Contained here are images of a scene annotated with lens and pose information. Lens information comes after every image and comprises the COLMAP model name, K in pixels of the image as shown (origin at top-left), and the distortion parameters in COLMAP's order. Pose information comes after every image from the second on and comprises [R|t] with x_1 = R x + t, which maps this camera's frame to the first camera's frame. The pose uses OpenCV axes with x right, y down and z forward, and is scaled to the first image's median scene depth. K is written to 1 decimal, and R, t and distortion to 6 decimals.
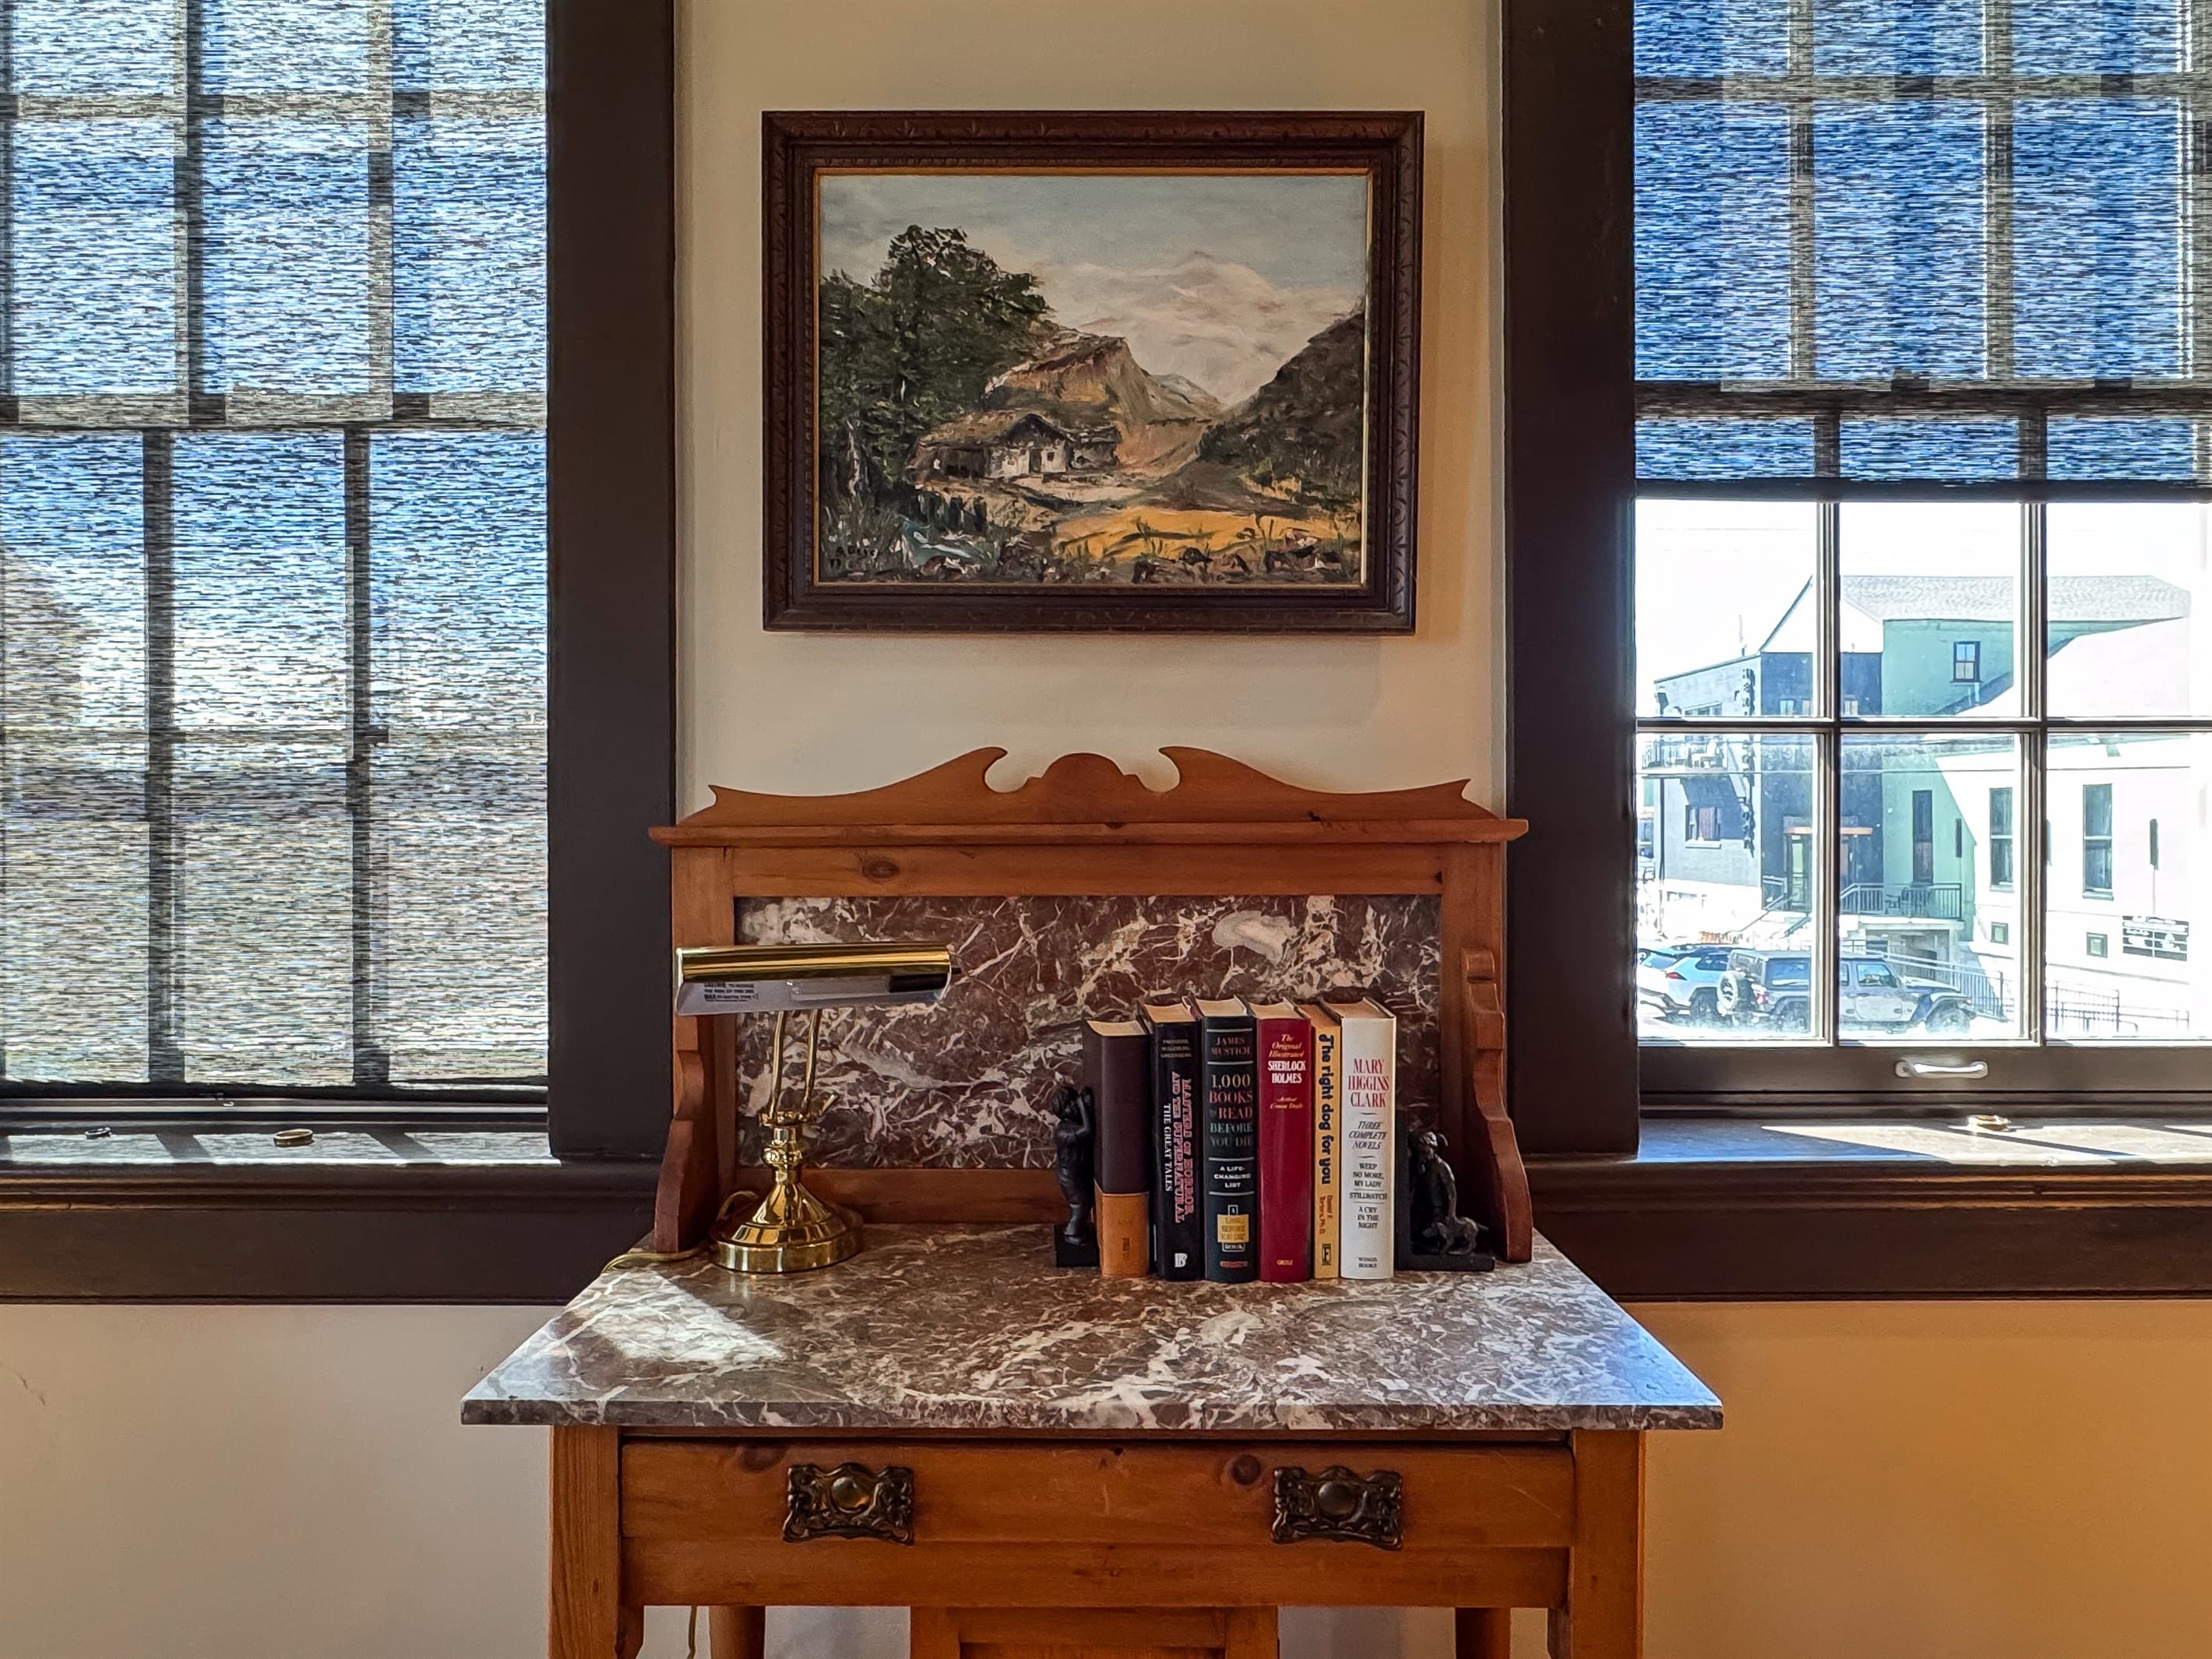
lens RADIAL K [[1302.7, 0, 1088.6], [0, 1302.7, 824.0], [0, 0, 1]] dist [-0.002790, 0.004441]
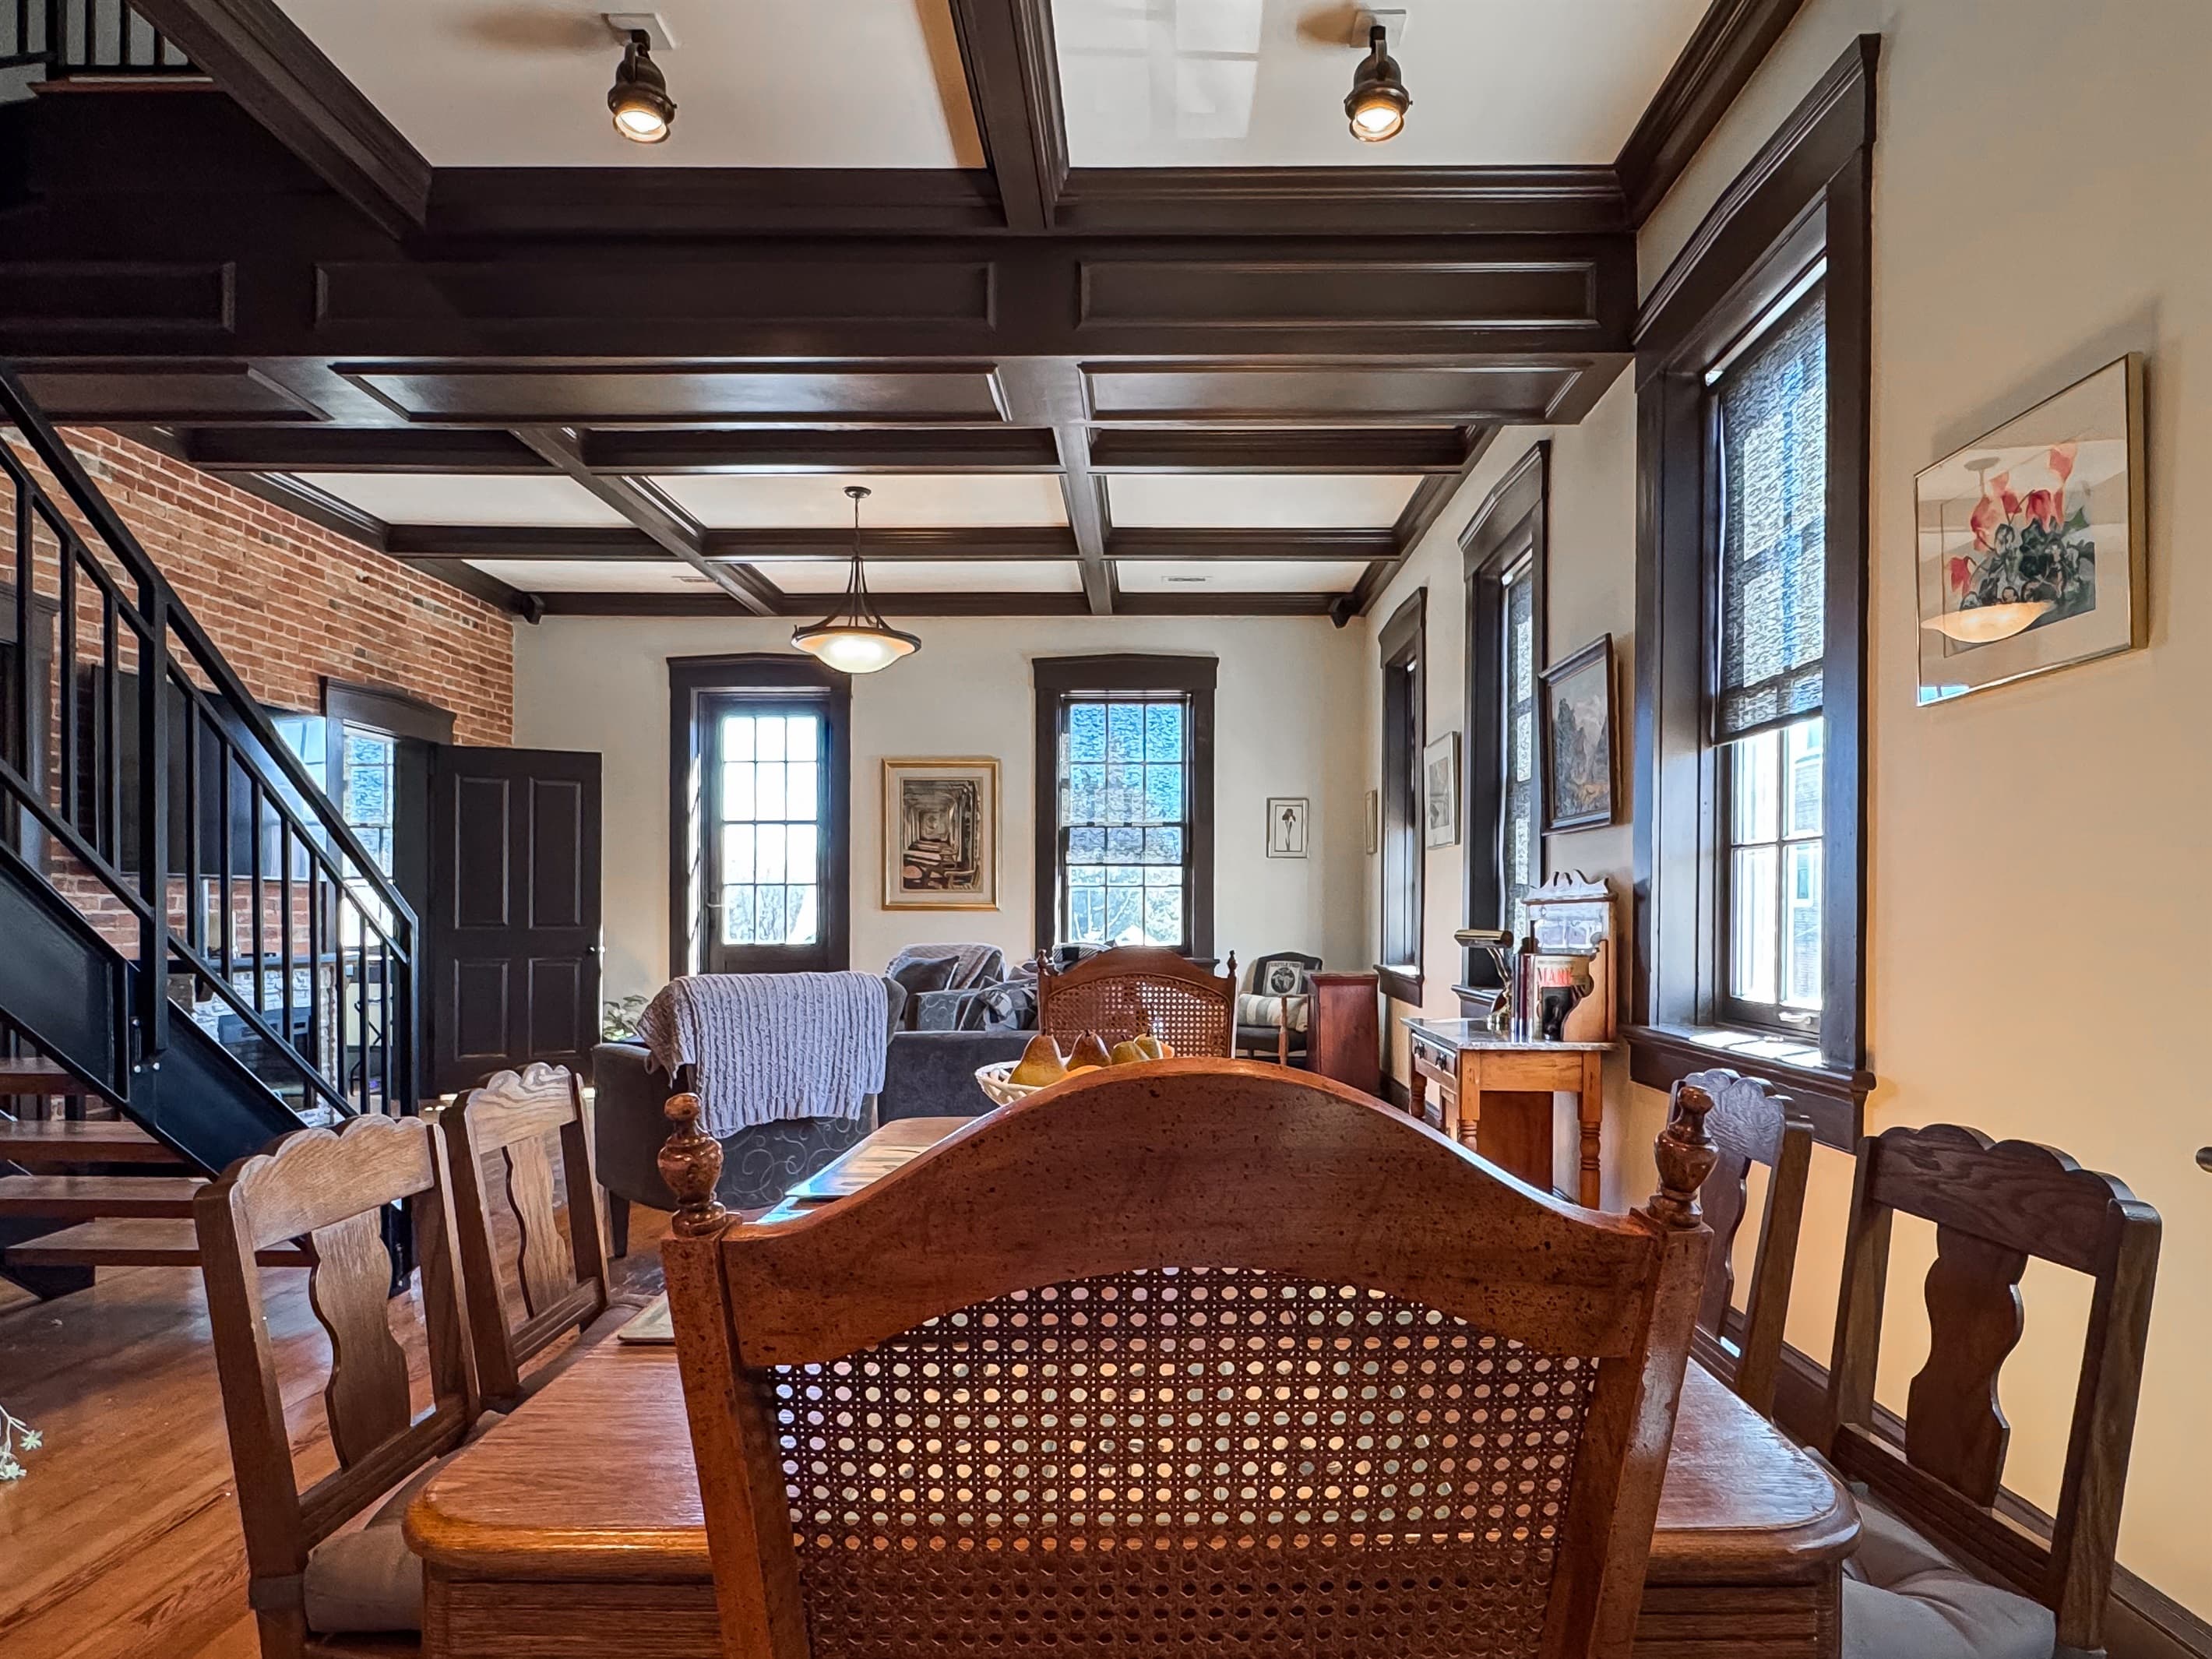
lens RADIAL K [[1302.7, 0, 1133.5], [0, 1302.7, 924.3], [0, 0, 1]] dist [-0.002790, 0.004441]
pose [[0.000936, 0.010727, -0.999942, 2.874704], [-0.003914, 0.999935, 0.010723, 0.034430], [0.999992, 0.003903, 0.000978, 0.016843]]
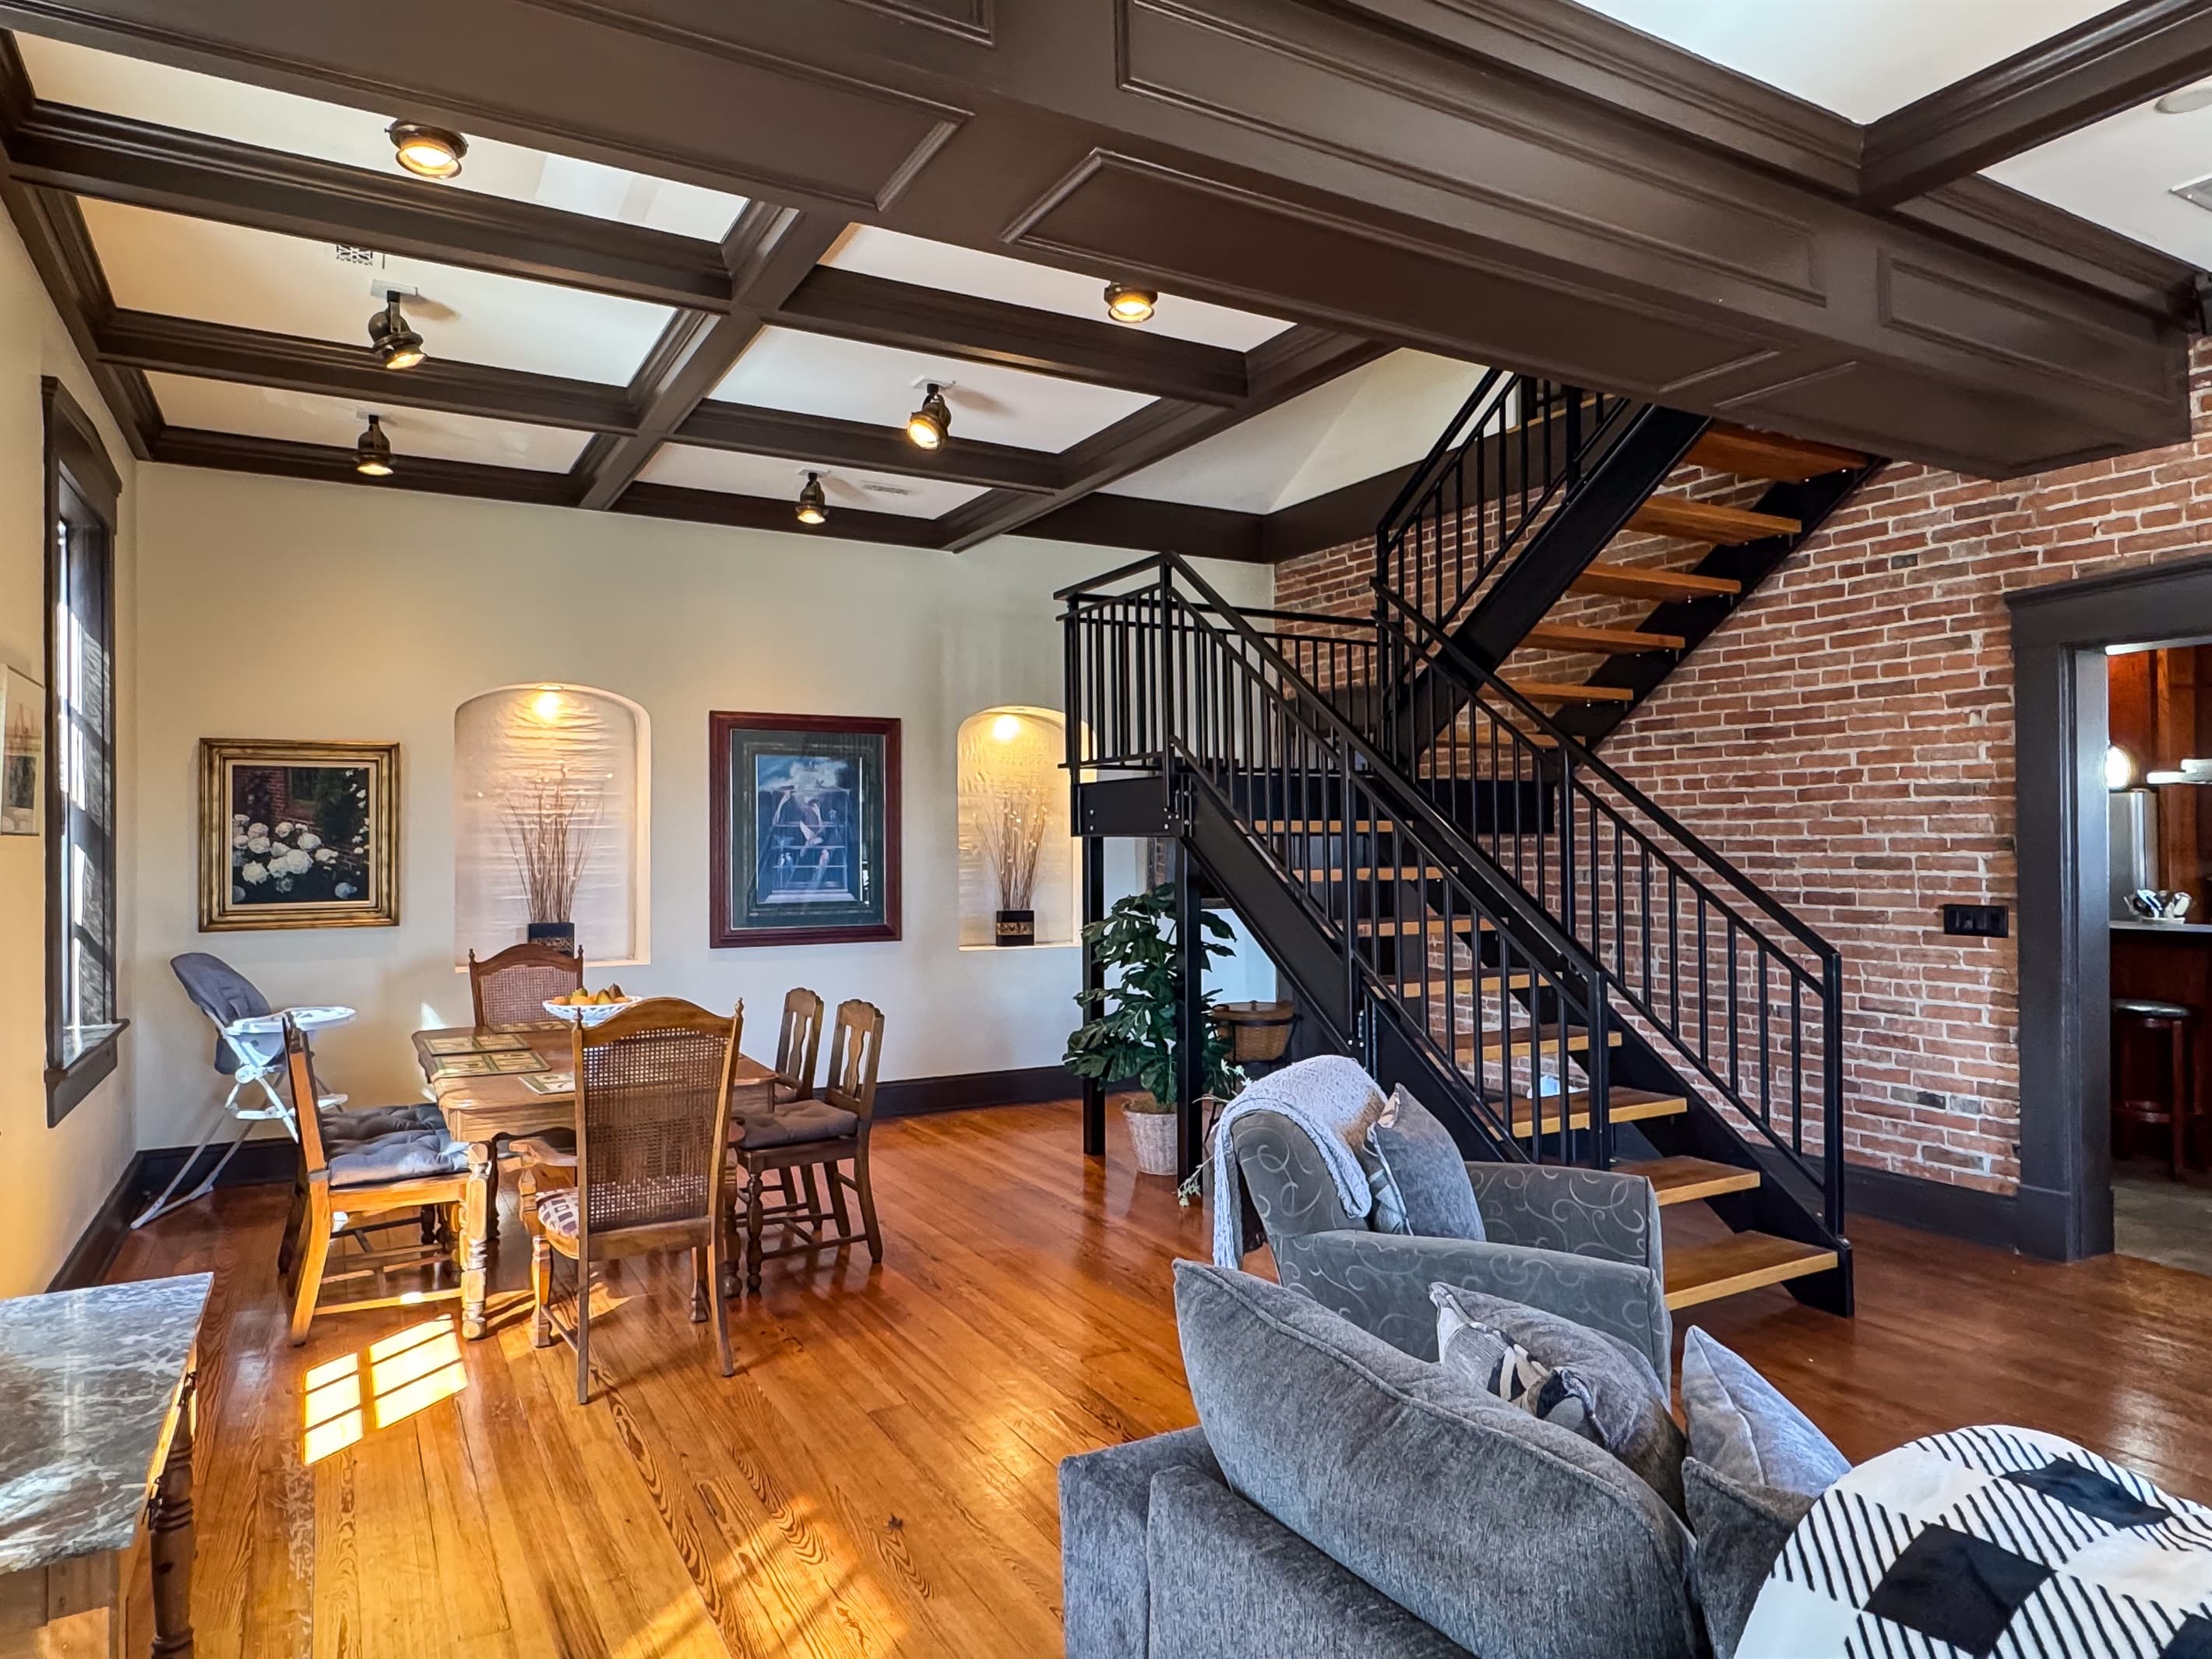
lens RADIAL K [[1302.7, 0, 1116.2], [0, 1302.7, 828.1], [0, 0, 1]] dist [-0.002790, 0.004441]
pose [[-0.495440, 0.005697, 0.868624, -1.615319], [0.001724, 0.999983, -0.005575, -0.208613], [-0.868641, -0.001265, -0.495441, 0.577247]]
